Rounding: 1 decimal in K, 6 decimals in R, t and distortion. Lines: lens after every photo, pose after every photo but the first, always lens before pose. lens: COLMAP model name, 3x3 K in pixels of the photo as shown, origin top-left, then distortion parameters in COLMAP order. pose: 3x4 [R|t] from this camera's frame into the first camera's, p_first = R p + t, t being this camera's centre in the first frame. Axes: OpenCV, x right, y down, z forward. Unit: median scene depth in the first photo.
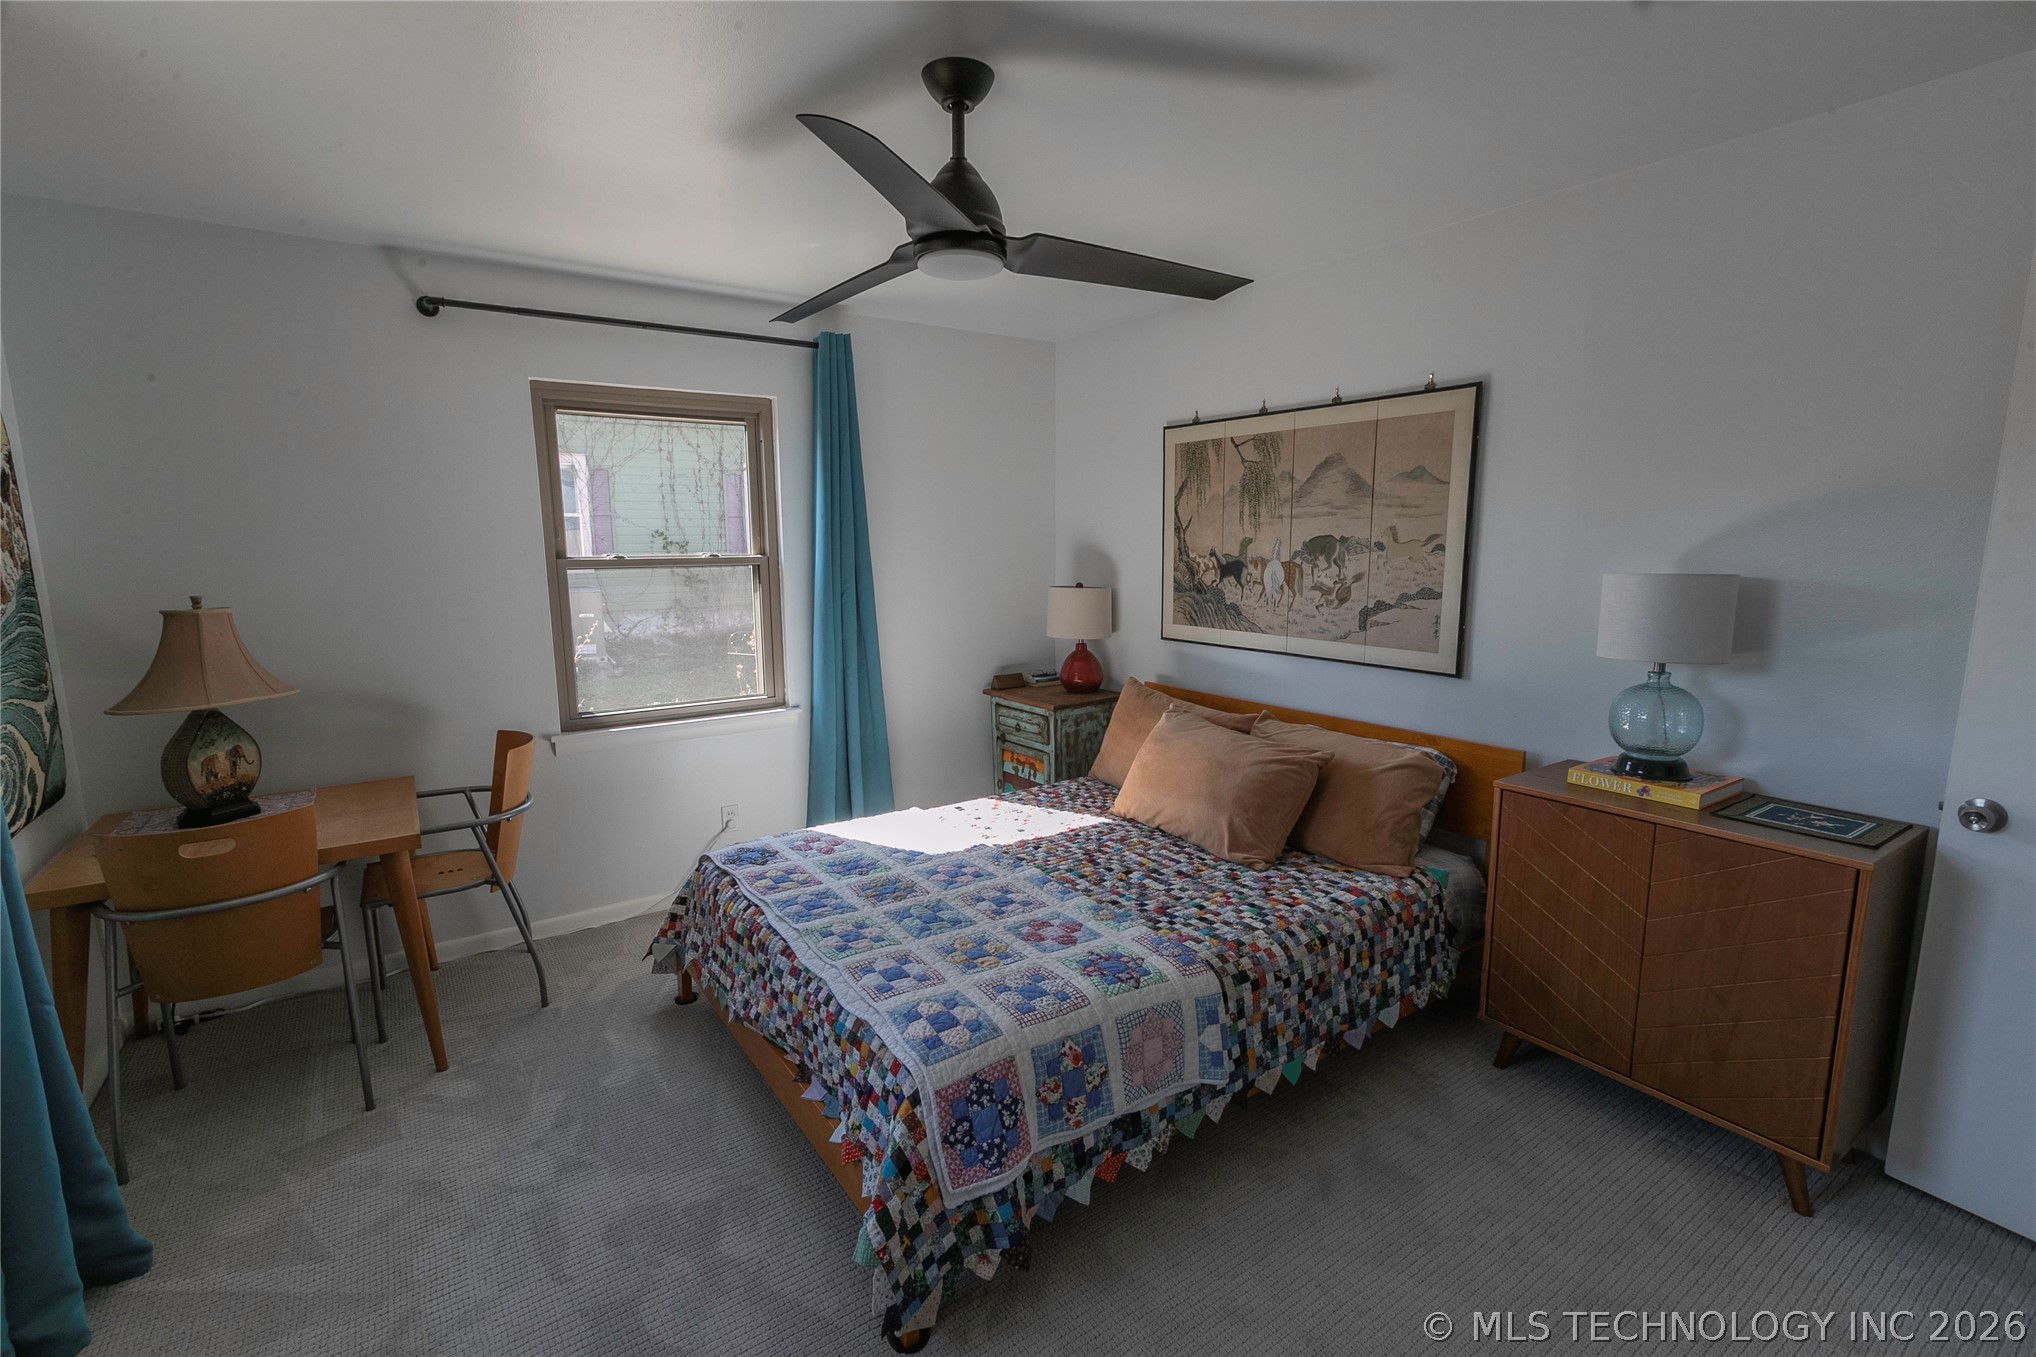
lens RADIAL K [[907.1, 0, 1018.4], [0, 907.1, 681.7], [0, 0, 1]] dist [0.001598, 0.000885]
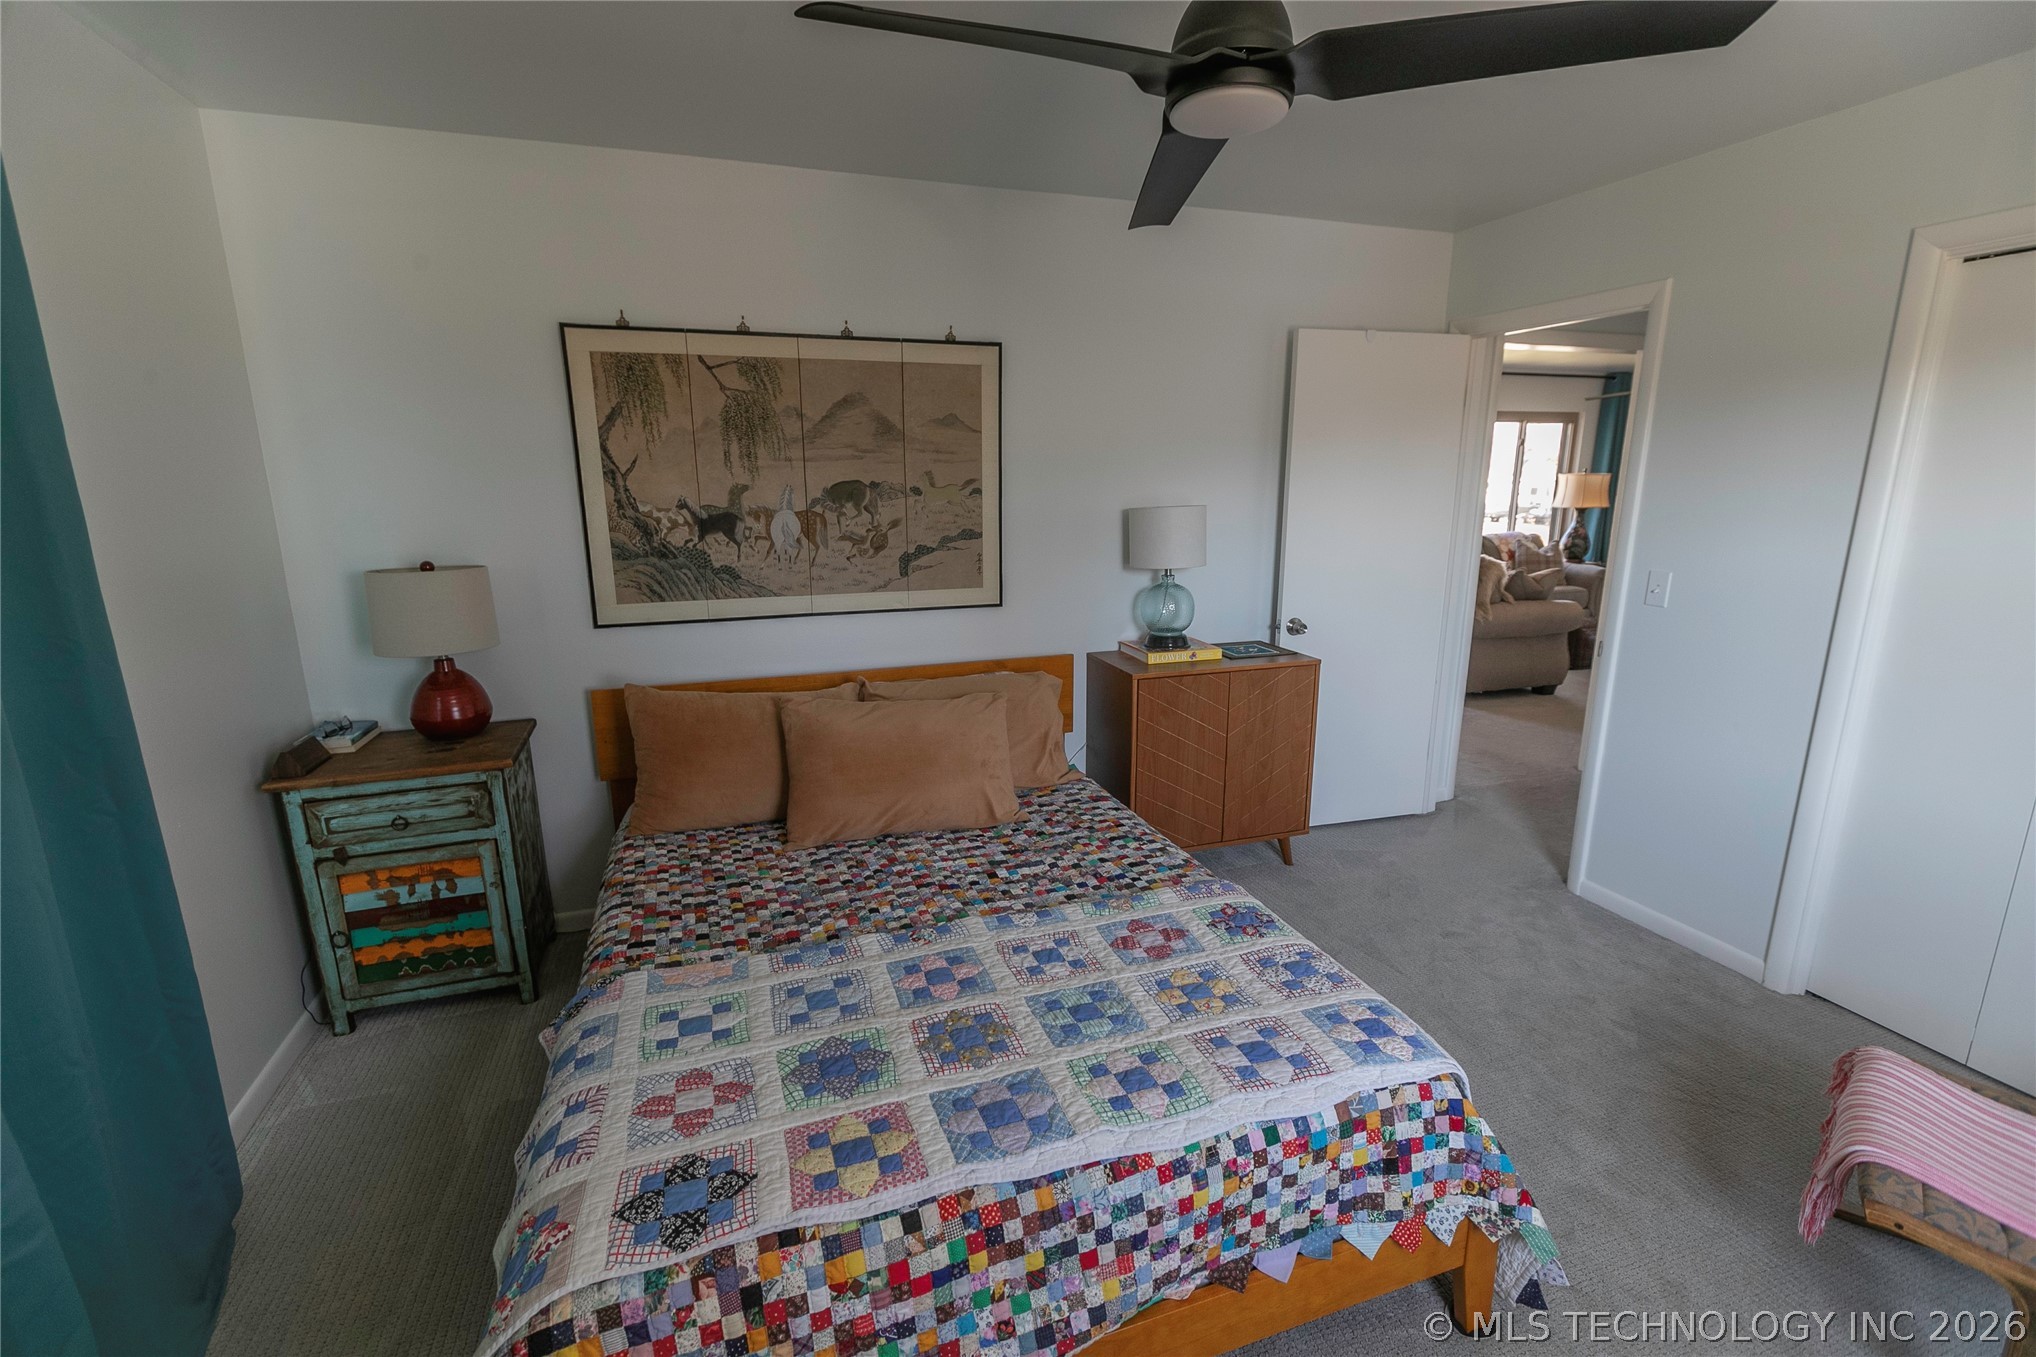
lens RADIAL K [[907.1, 0, 1012.8], [0, 907.1, 680.4], [0, 0, 1]] dist [0.001598, 0.000885]
pose [[0.271968, -0.212624, 0.938522, -0.646837], [0.157163, 0.972004, 0.174667, -0.118822], [-0.949386, 0.099997, 0.297771, 0.705168]]
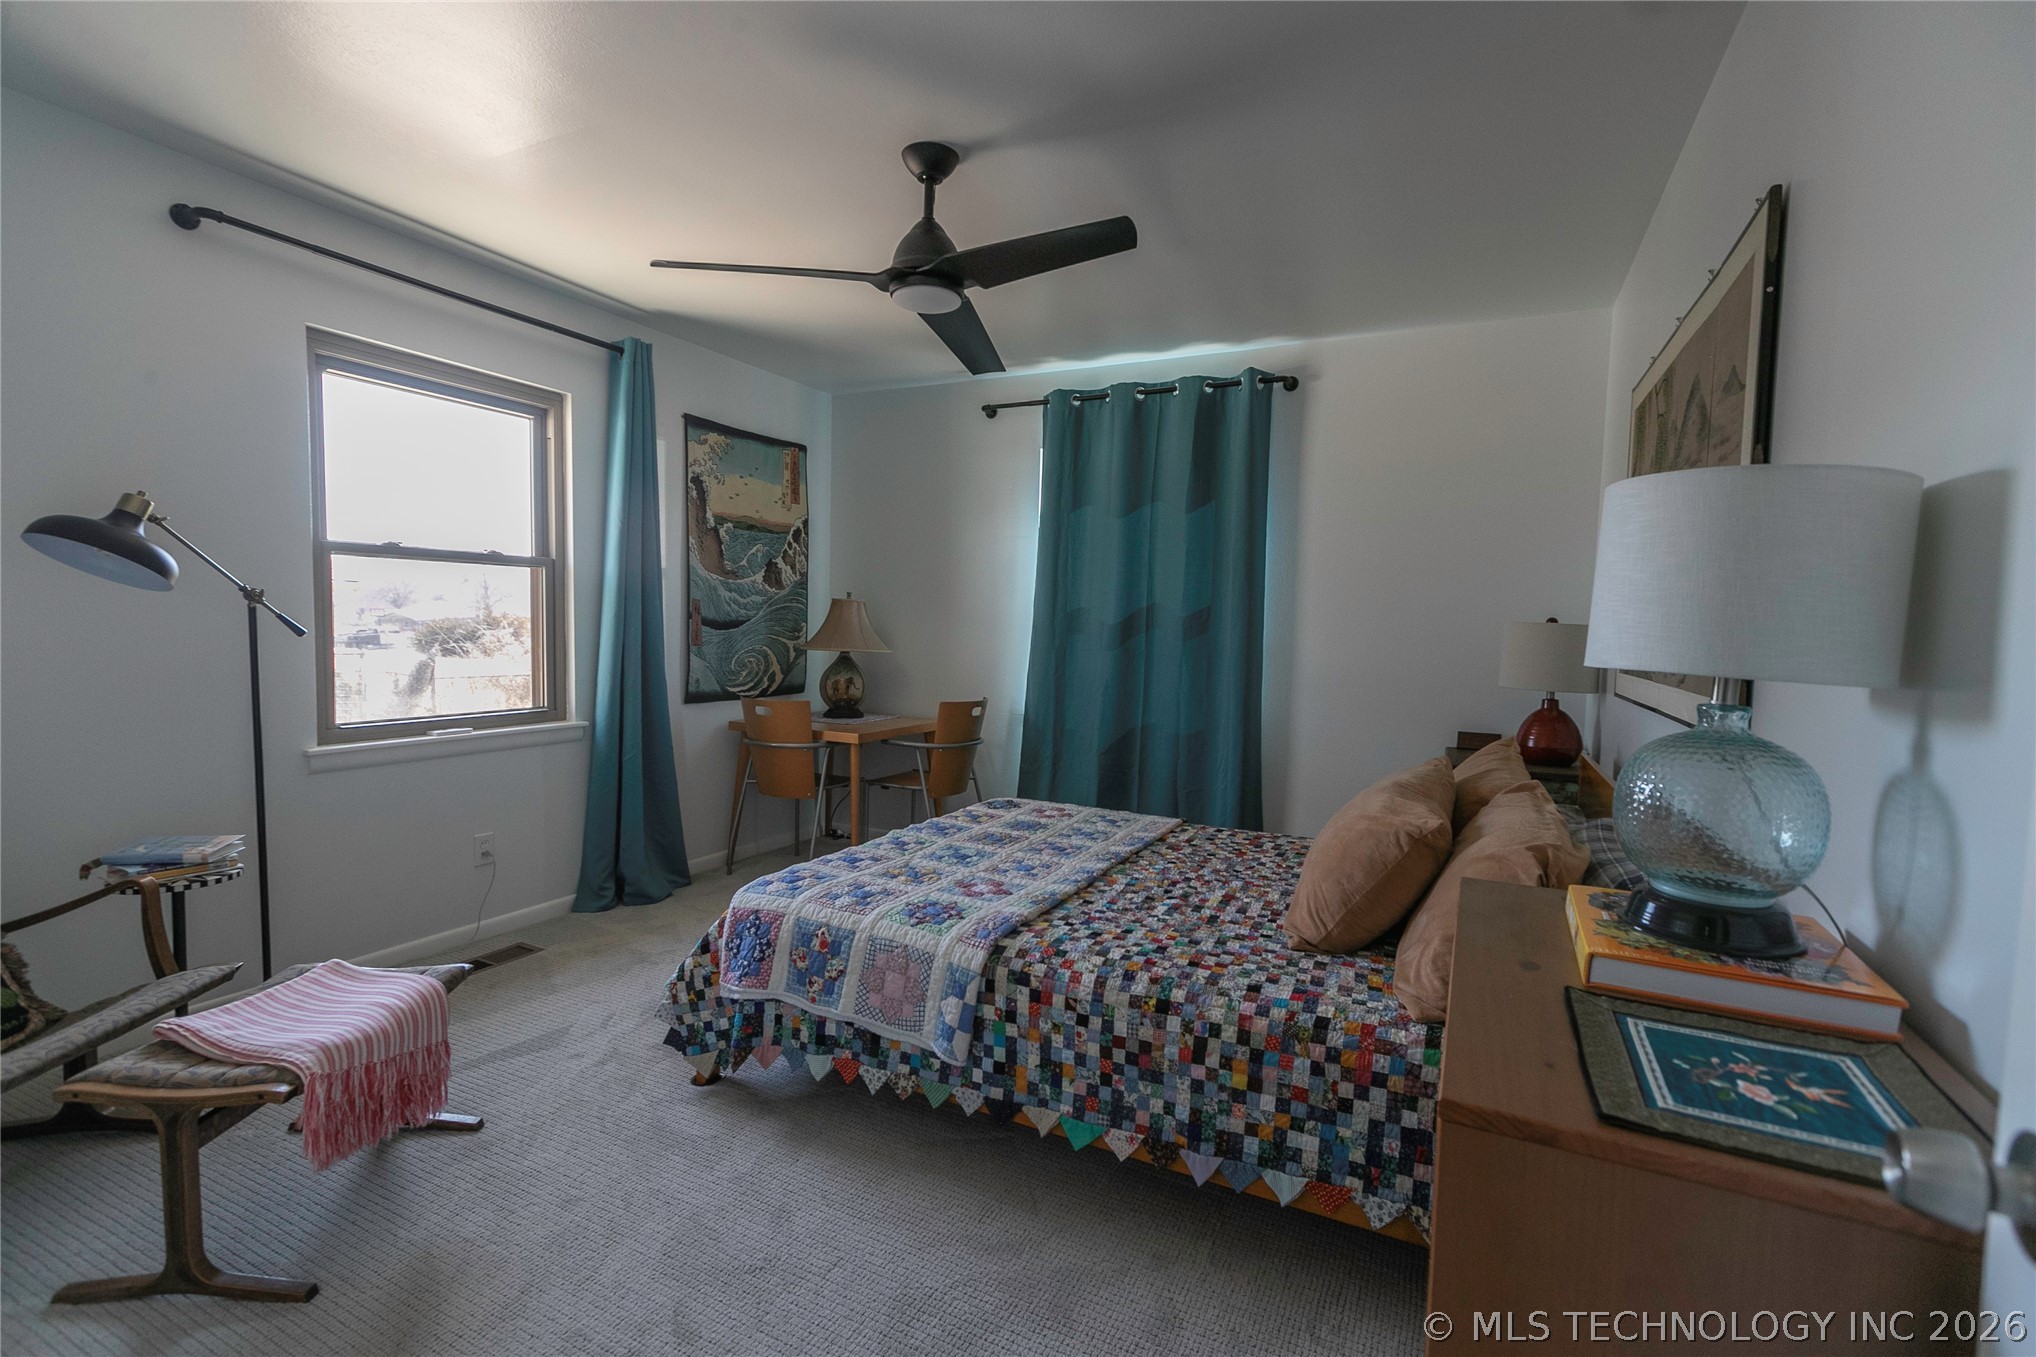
lens RADIAL K [[907.1, 0, 1010.7], [0, 907.1, 685.8], [0, 0, 1]] dist [0.001598, 0.000885]
pose [[0.476142, 0.081560, -0.875578, 0.799310], [-0.169108, 0.985598, -0.000153, 0.033904], [0.862955, 0.148140, 0.483077, 0.409446]]
